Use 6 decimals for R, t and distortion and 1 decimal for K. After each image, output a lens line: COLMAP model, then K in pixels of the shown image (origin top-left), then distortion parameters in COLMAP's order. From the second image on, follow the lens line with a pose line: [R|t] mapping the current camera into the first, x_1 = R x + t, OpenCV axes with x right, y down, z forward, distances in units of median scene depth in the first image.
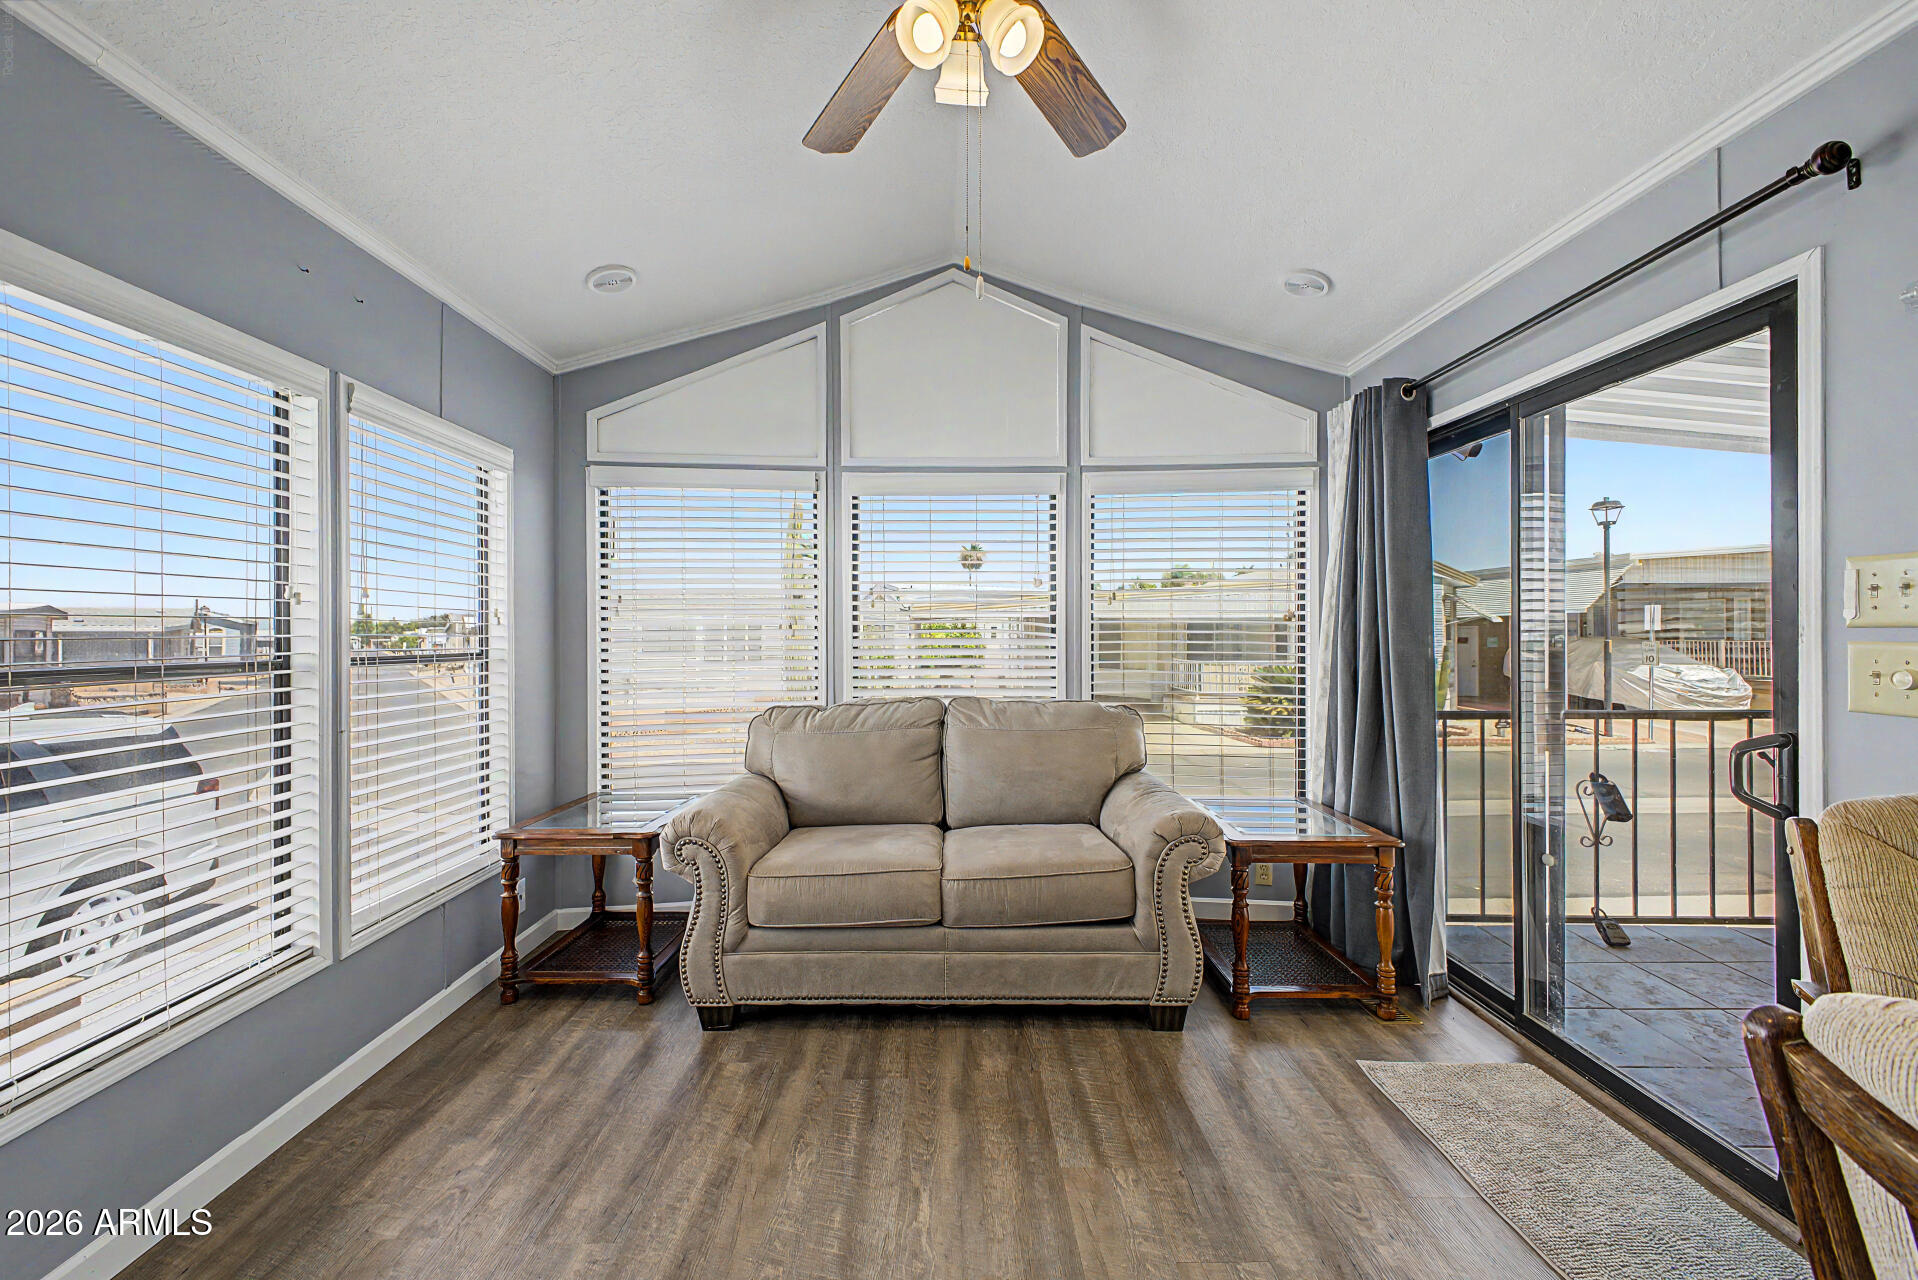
lens RADIAL K [[761.9, 0, 957.4], [0, 761.9, 625.2], [0, 0, 1]] dist [0.008924, -0.000878]
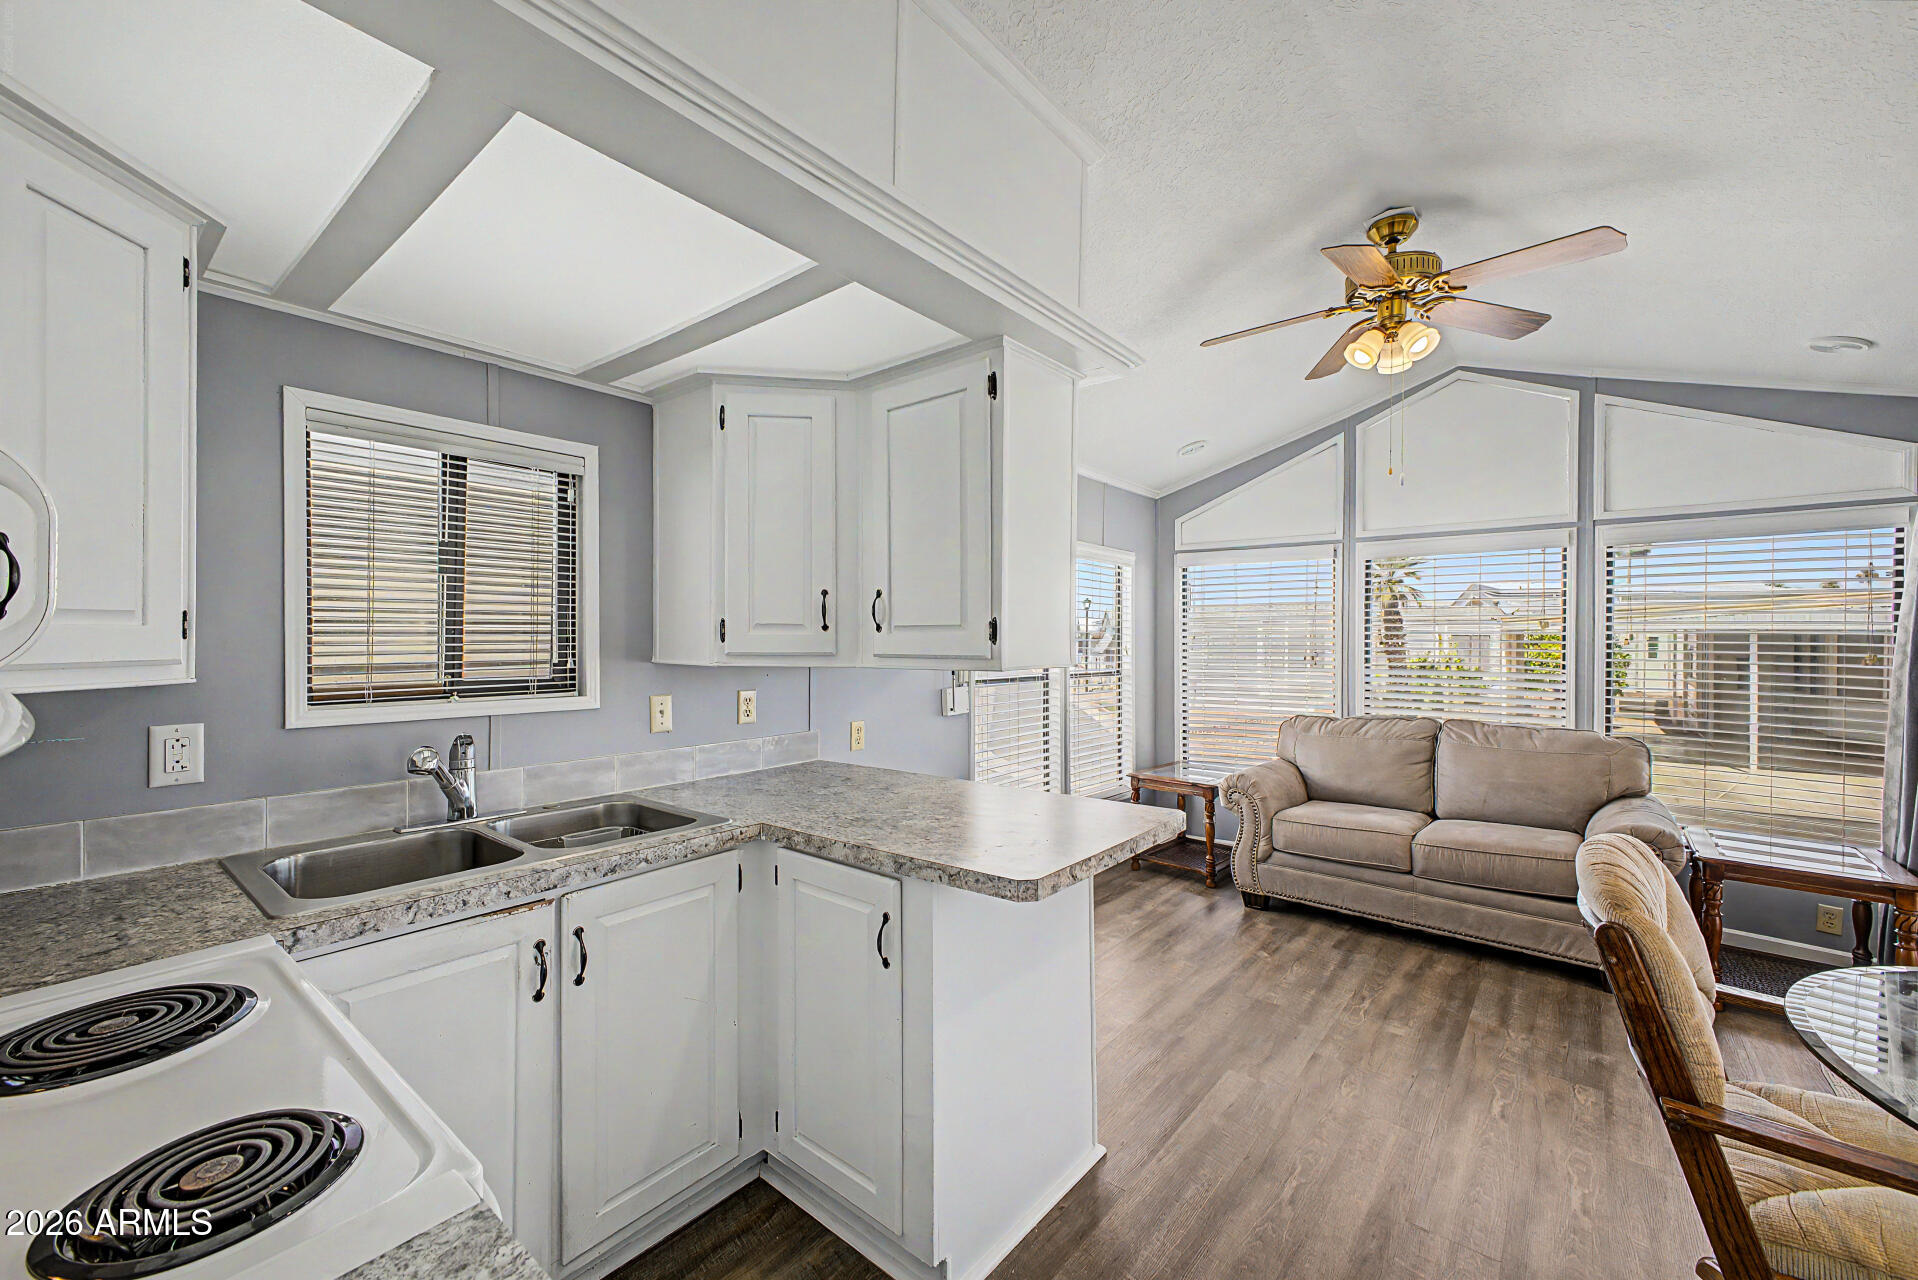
lens RADIAL K [[761.9, 0, 950.9], [0, 761.9, 638.3], [0, 0, 1]] dist [0.008924, -0.000878]
pose [[0.757513, 0.008298, -0.652767, 0.242880], [-0.001186, 0.999935, 0.011335, -0.064291], [0.652819, -0.007812, 0.757474, -0.619382]]
